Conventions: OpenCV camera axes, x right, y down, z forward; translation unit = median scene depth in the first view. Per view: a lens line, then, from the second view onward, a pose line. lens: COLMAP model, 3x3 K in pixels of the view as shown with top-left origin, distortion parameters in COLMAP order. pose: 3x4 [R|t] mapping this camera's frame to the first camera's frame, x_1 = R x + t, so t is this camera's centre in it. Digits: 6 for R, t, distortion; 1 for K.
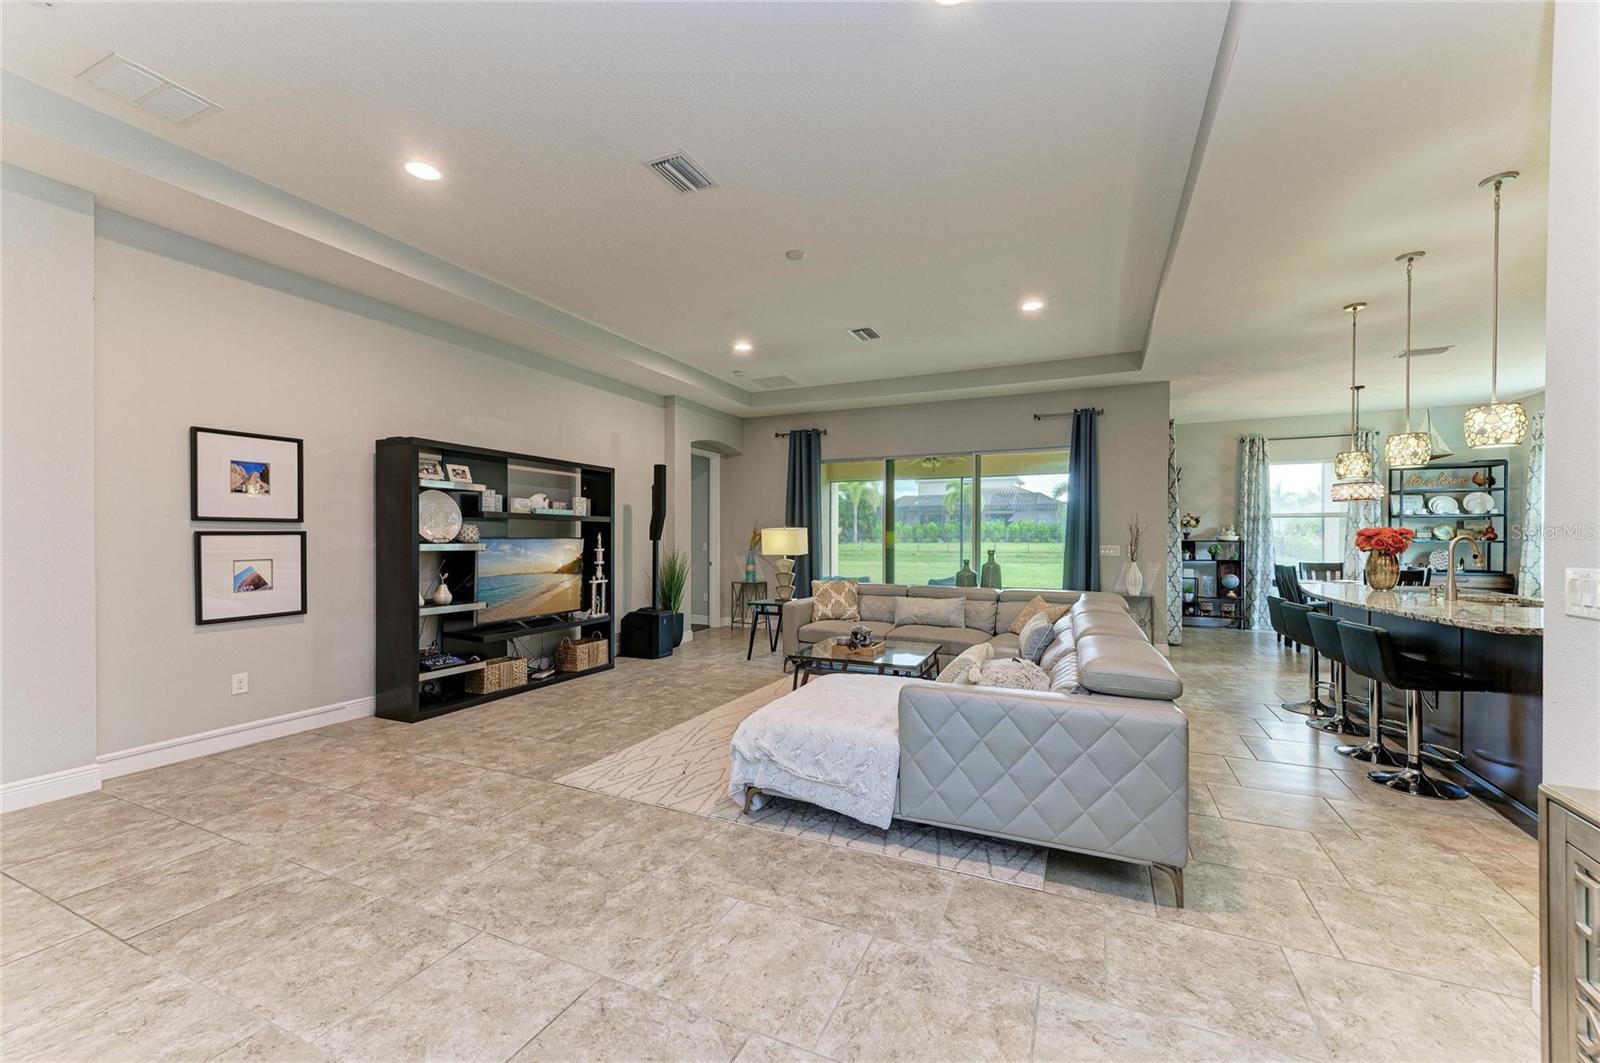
lens RADIAL K [[636.1, 0, 800.8], [0, 636.1, 542.0], [0, 0, 1]] dist [0.011275, -0.000413]
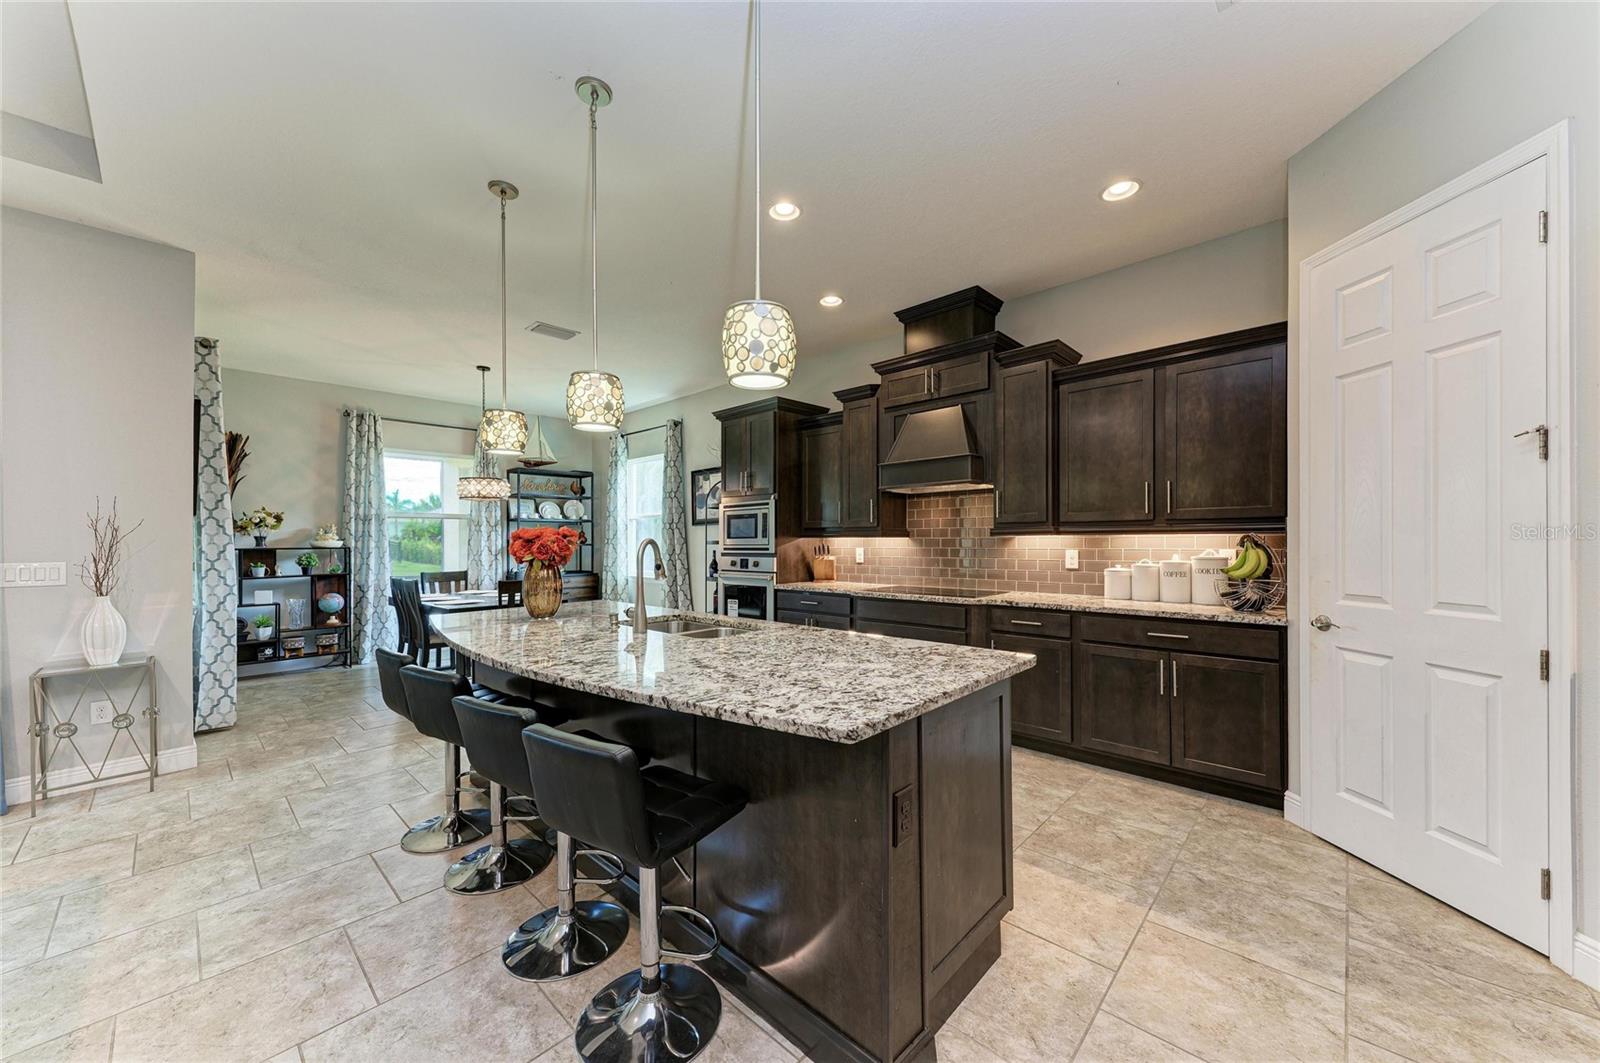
lens RADIAL K [[594.1, 0, 814.7], [0, 594.1, 537.3], [0, 0, 1]] dist [0.013147, -0.002999]
pose [[0.312594, 0.001741, 0.949885, 0.229801], [0.013200, 0.999894, -0.006176, -0.002353], [-0.949795, 0.014470, 0.312538, 0.308127]]
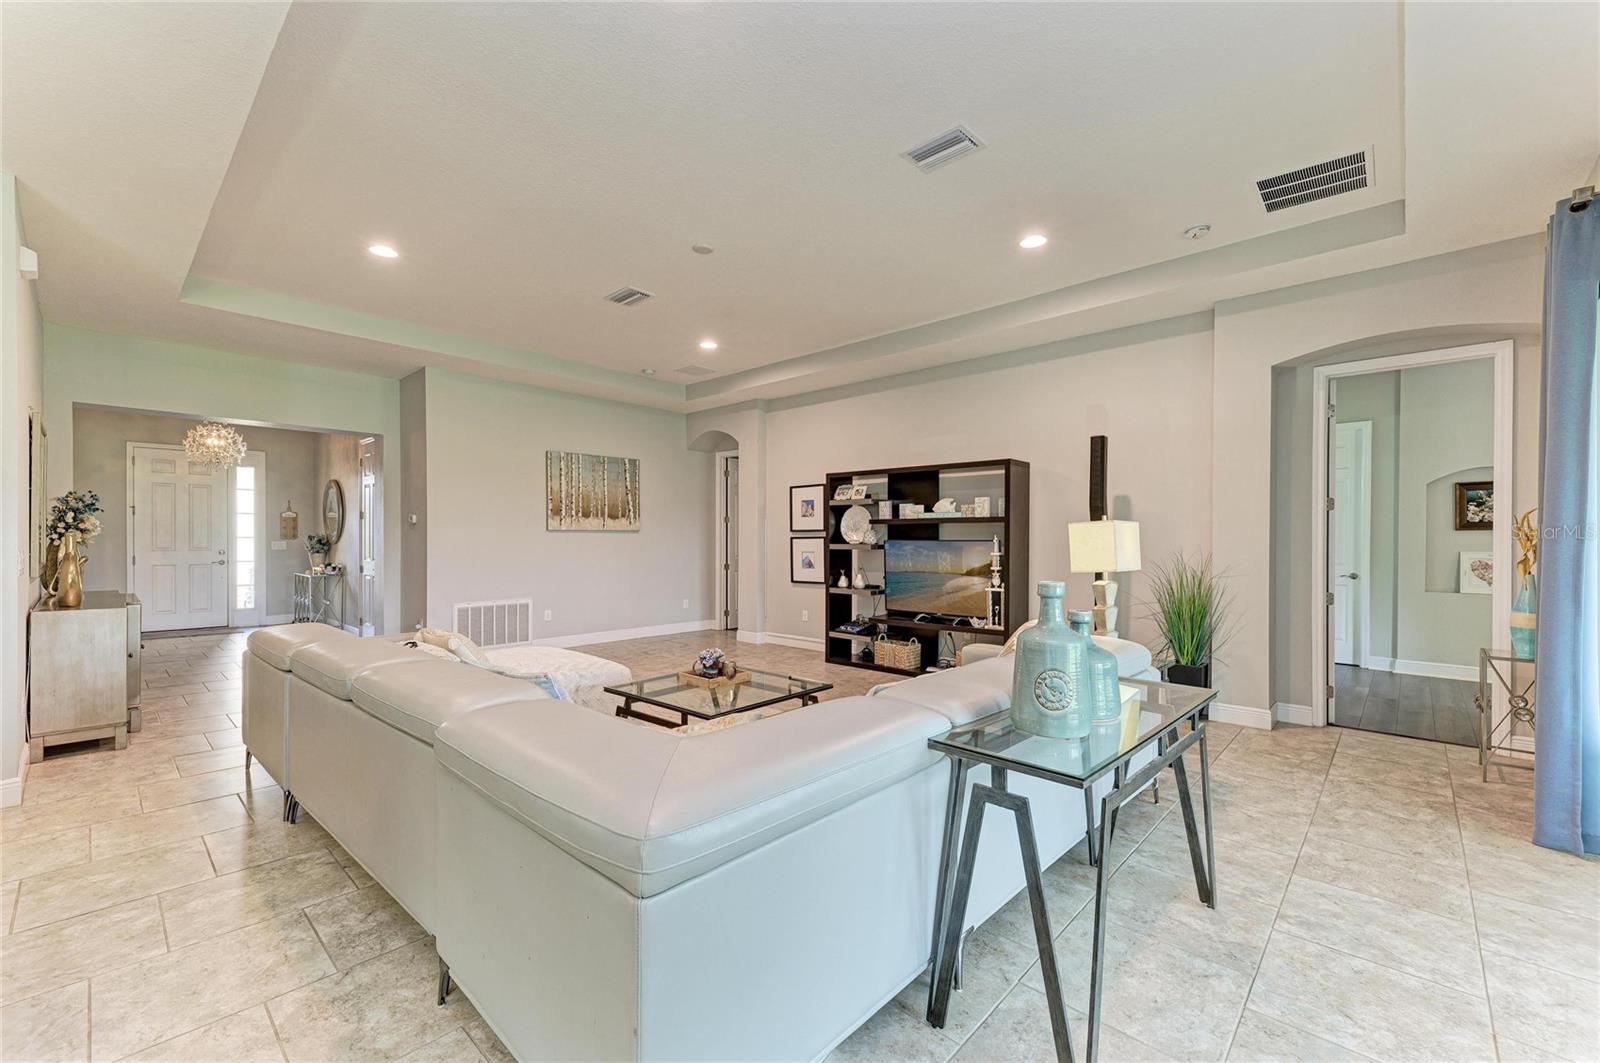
lens RADIAL K [[654.9, 0, 809.1], [0, 654.9, 535.9], [0, 0, 1]] dist [0.017024, -0.004627]
pose [[-0.312204, -0.009101, -0.949972, 0.497549], [-0.009126, 0.999937, -0.006581, -0.003076], [0.949971, 0.006615, -0.312267, 0.816936]]
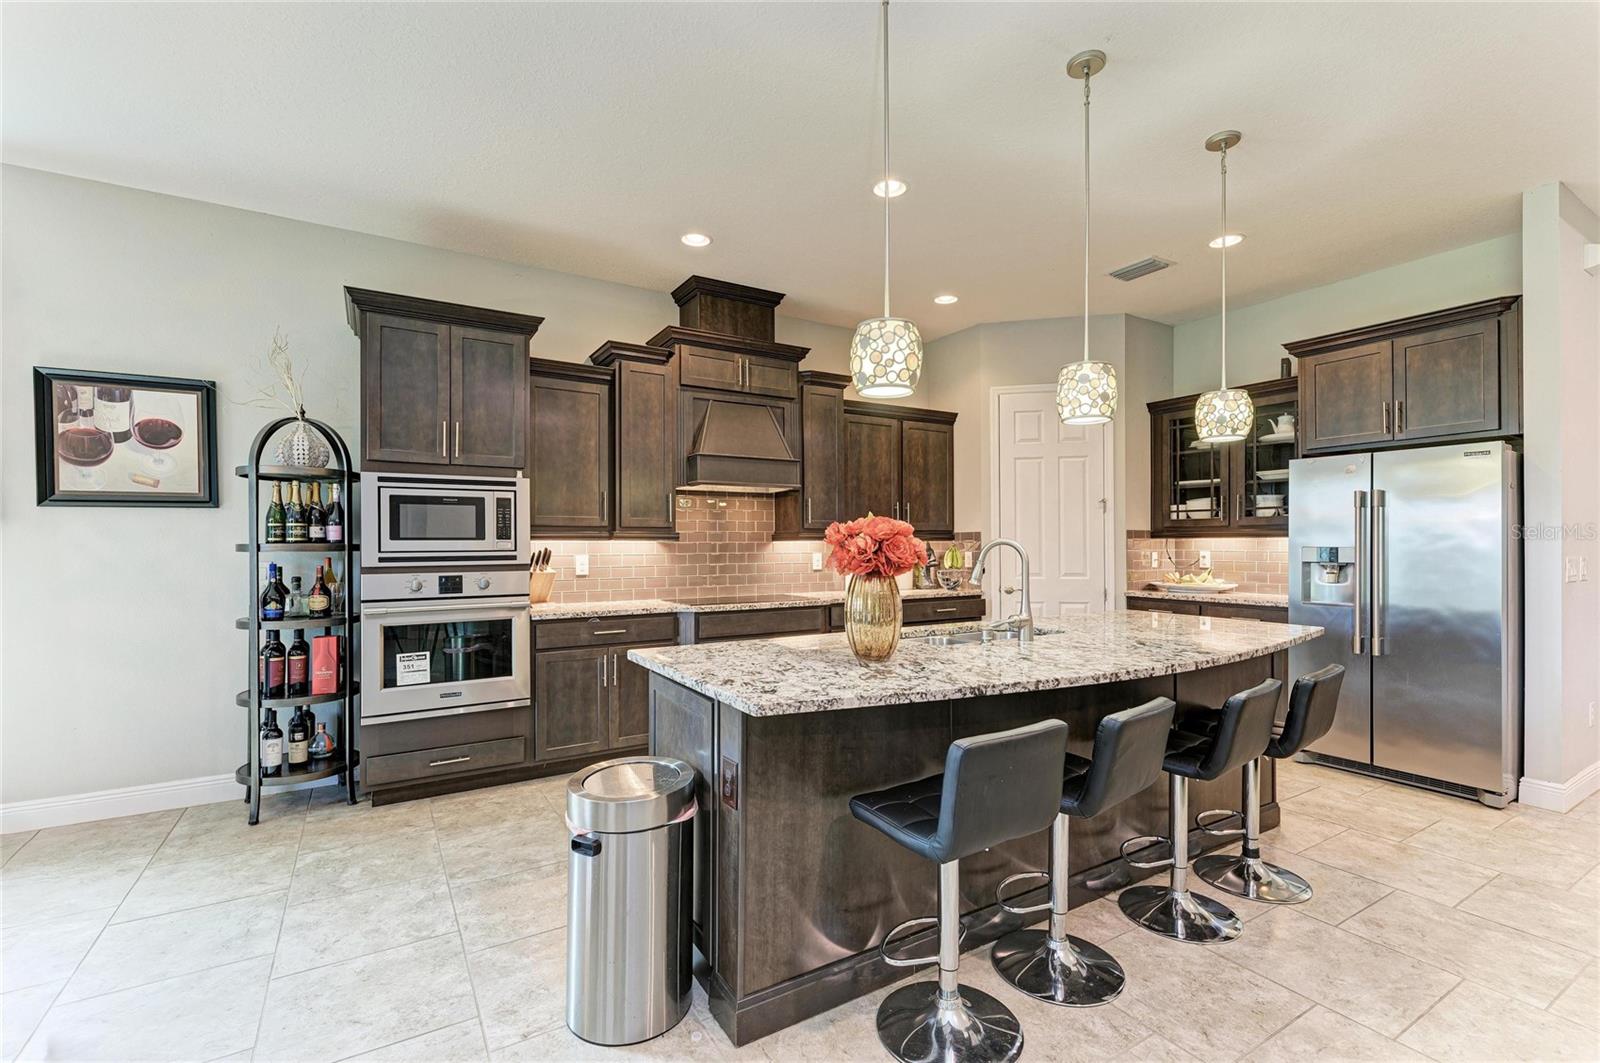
lens RADIAL K [[711.6, 0, 817.1], [0, 711.6, 540.5], [0, 0, 1]] dist [0.011376, -0.000408]
pose [[-0.835967, 0.004157, 0.548763, 0.398134], [0.004860, 0.999988, -0.000173, -0.004648], [-0.548758, 0.002522, -0.835978, 0.852836]]
